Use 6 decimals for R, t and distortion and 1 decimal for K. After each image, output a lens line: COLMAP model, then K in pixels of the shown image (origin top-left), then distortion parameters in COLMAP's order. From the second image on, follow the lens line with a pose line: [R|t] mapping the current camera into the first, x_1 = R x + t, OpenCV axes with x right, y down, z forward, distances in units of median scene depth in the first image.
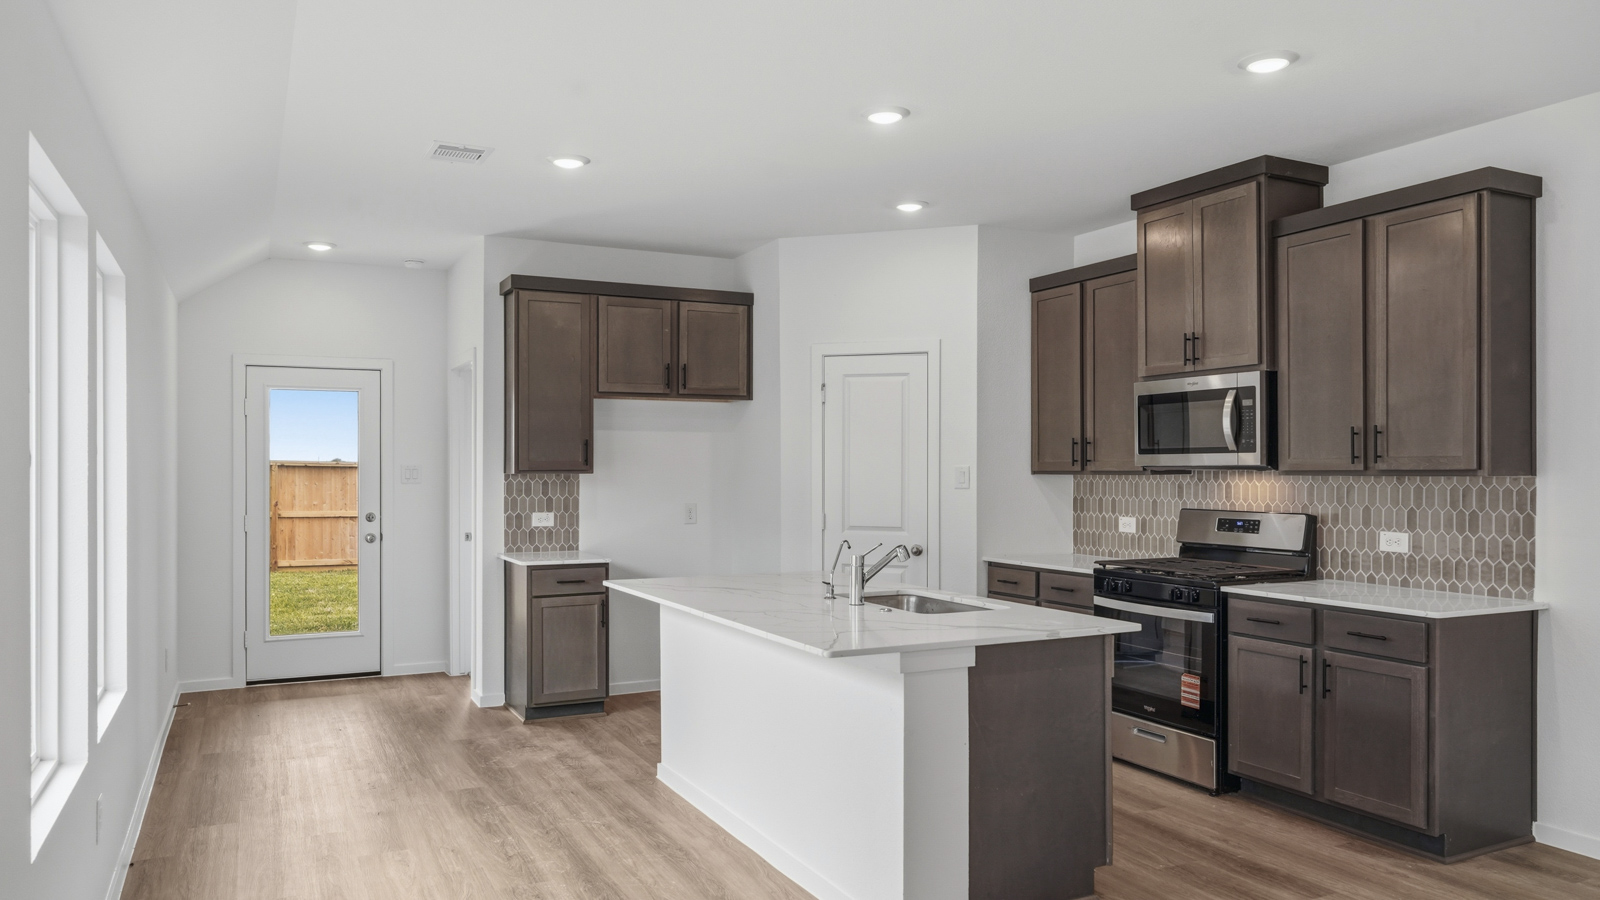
lens RADIAL K [[1112.2, 0, 793.1], [0, 1112.2, 466.8], [0, 0, 1]] dist [-0.007018, 0.005731]
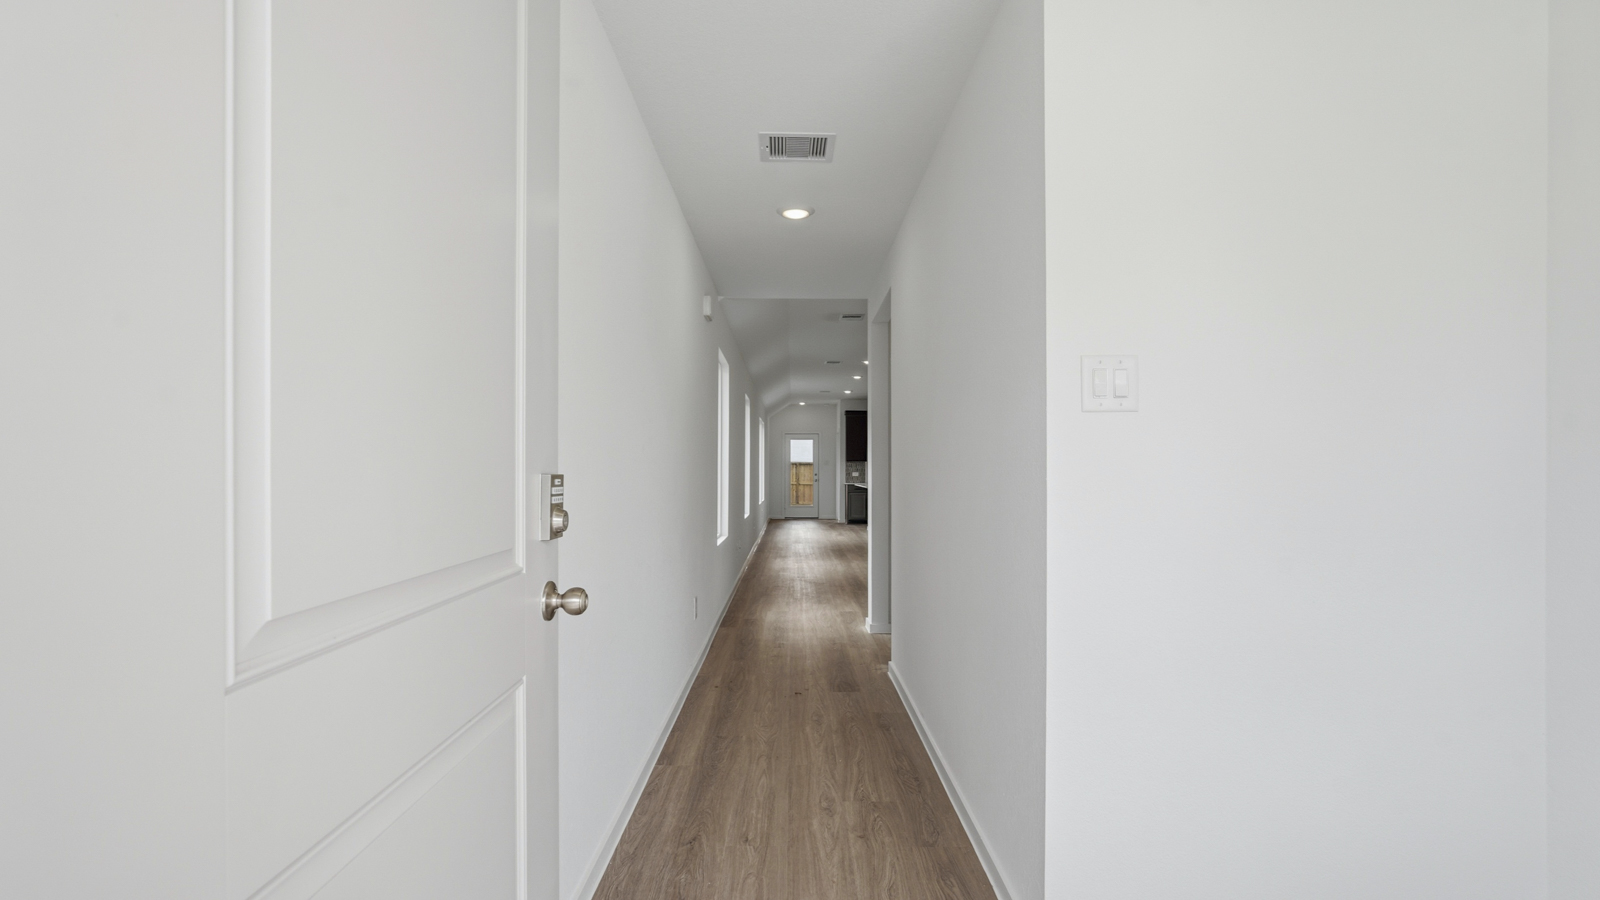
lens RADIAL K [[692.3, 0, 792.1], [0, 692.3, 462.7], [0, 0, 1]] dist [-0.000213, -0.000003]
pose [[0.898373, -0.002937, -0.439223, 0.664504], [-0.000972, 0.999962, -0.008675, 0.032532], [0.439232, 0.008220, 0.898336, -1.300158]]
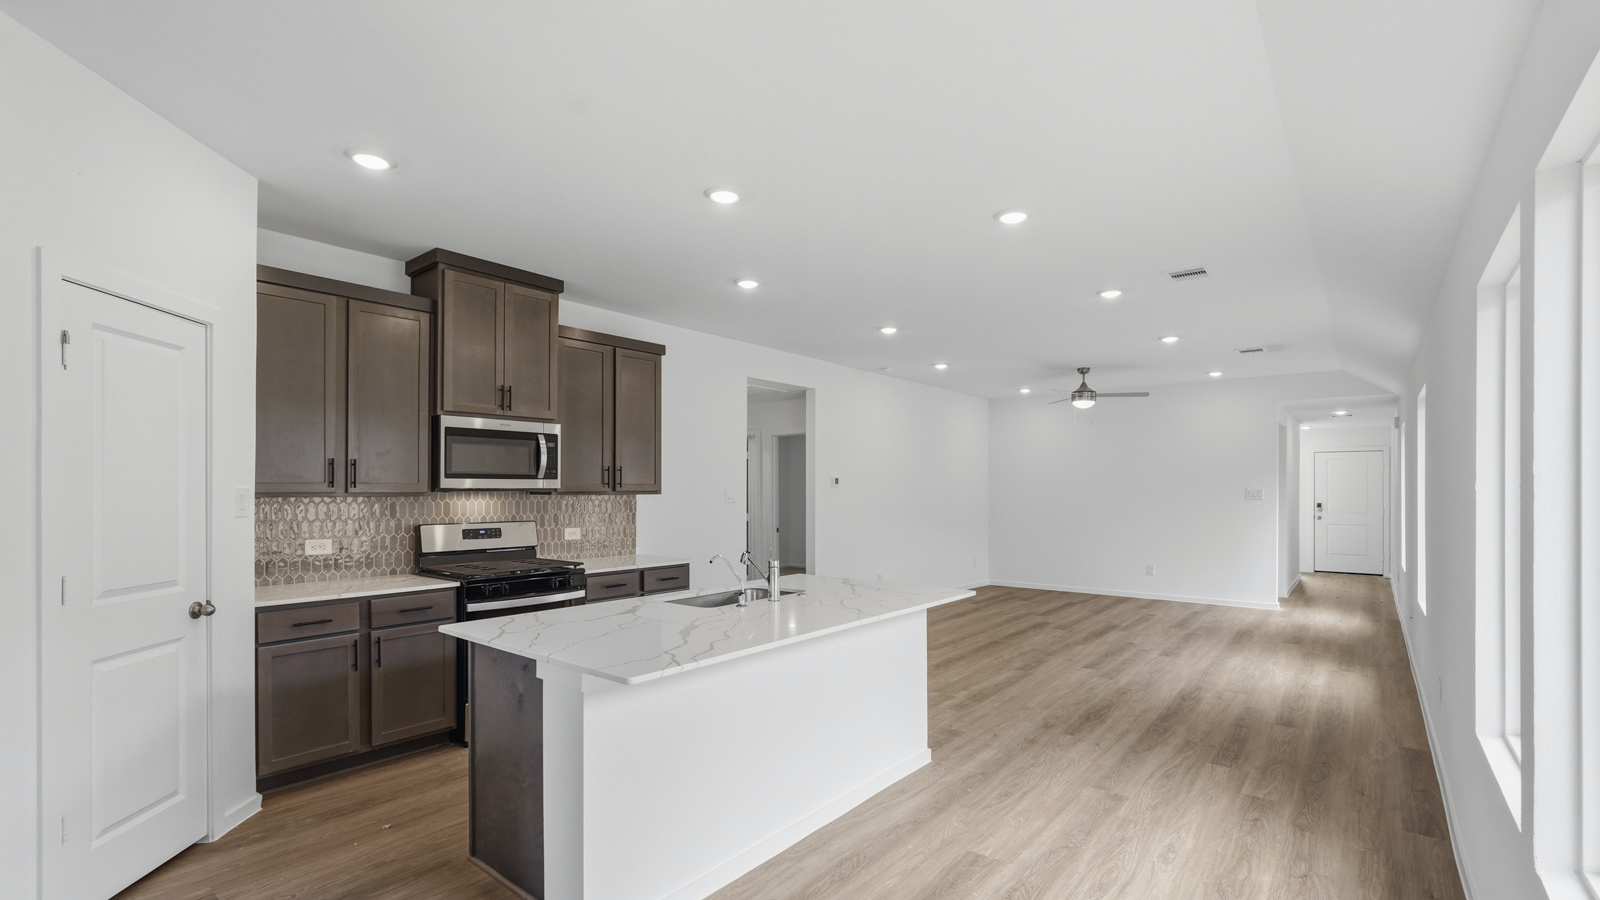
lens RADIAL K [[702.3, 0, 793.4], [0, 702.3, 489.5], [0, 0, 1]] dist [-0.017727, 0.006176]
pose [[-0.410938, -0.000307, 0.911663, -0.448877], [-0.003954, 0.999991, -0.001446, -0.000011], [-0.911655, -0.004199, -0.410935, 0.874411]]
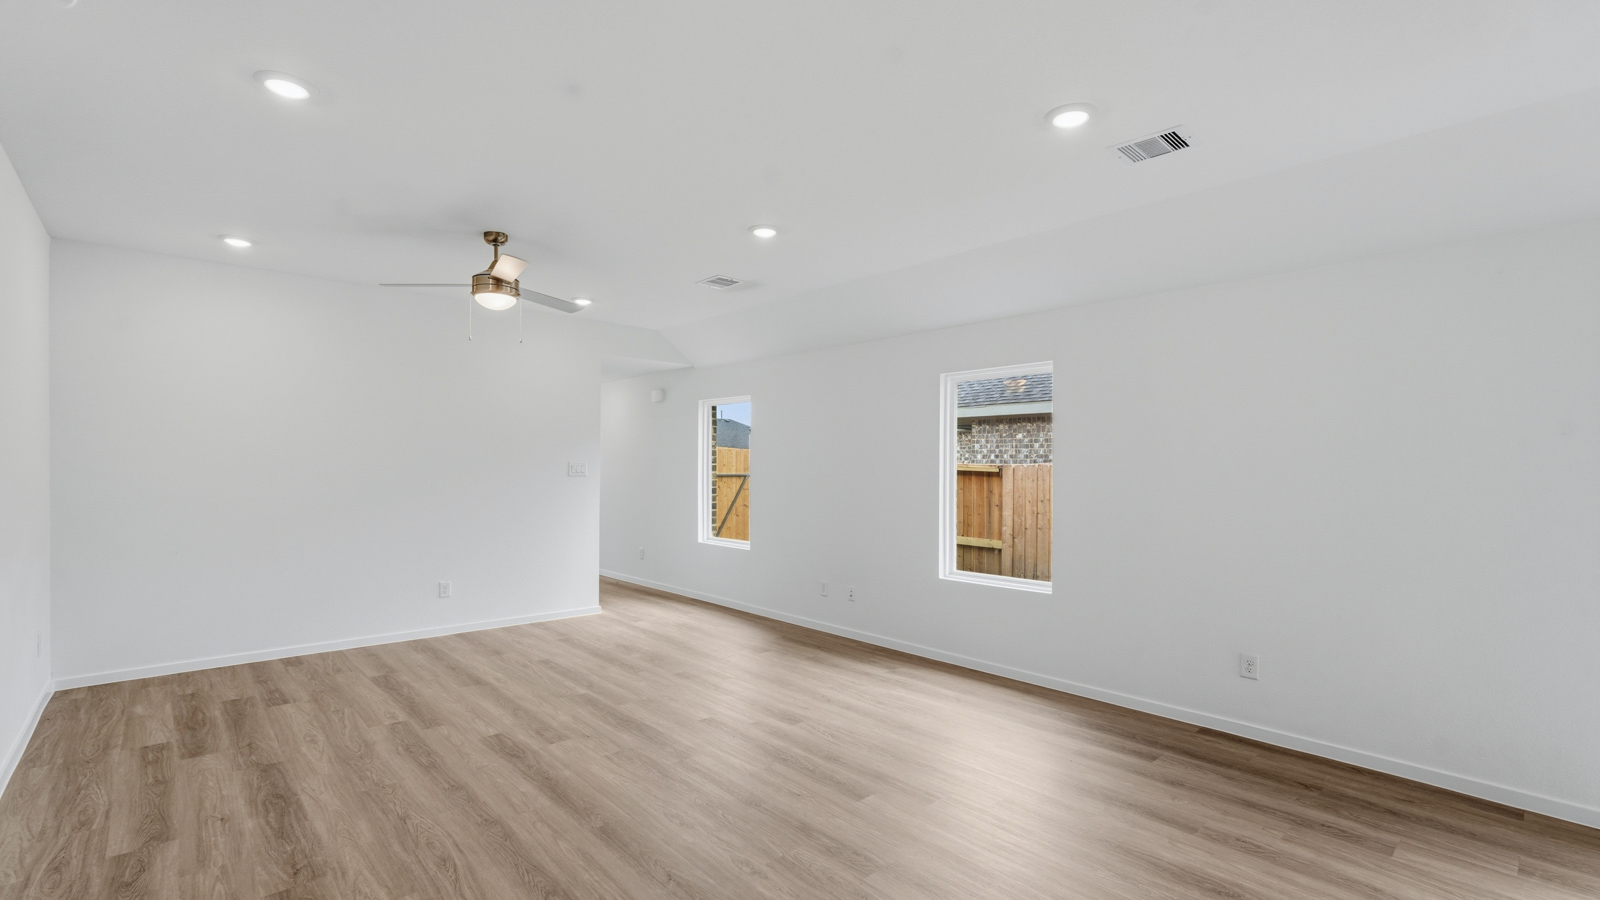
lens RADIAL K [[711.6, 0, 801.5], [0, 711.6, 466.9], [0, 0, 1]] dist [-0.013214, 0.005143]
pose [[-0.959480, -0.009113, -0.281630, 0.402861], [-0.008060, 0.999956, -0.004896, 0.002425], [0.281662, -0.002427, -0.959511, 0.614372]]
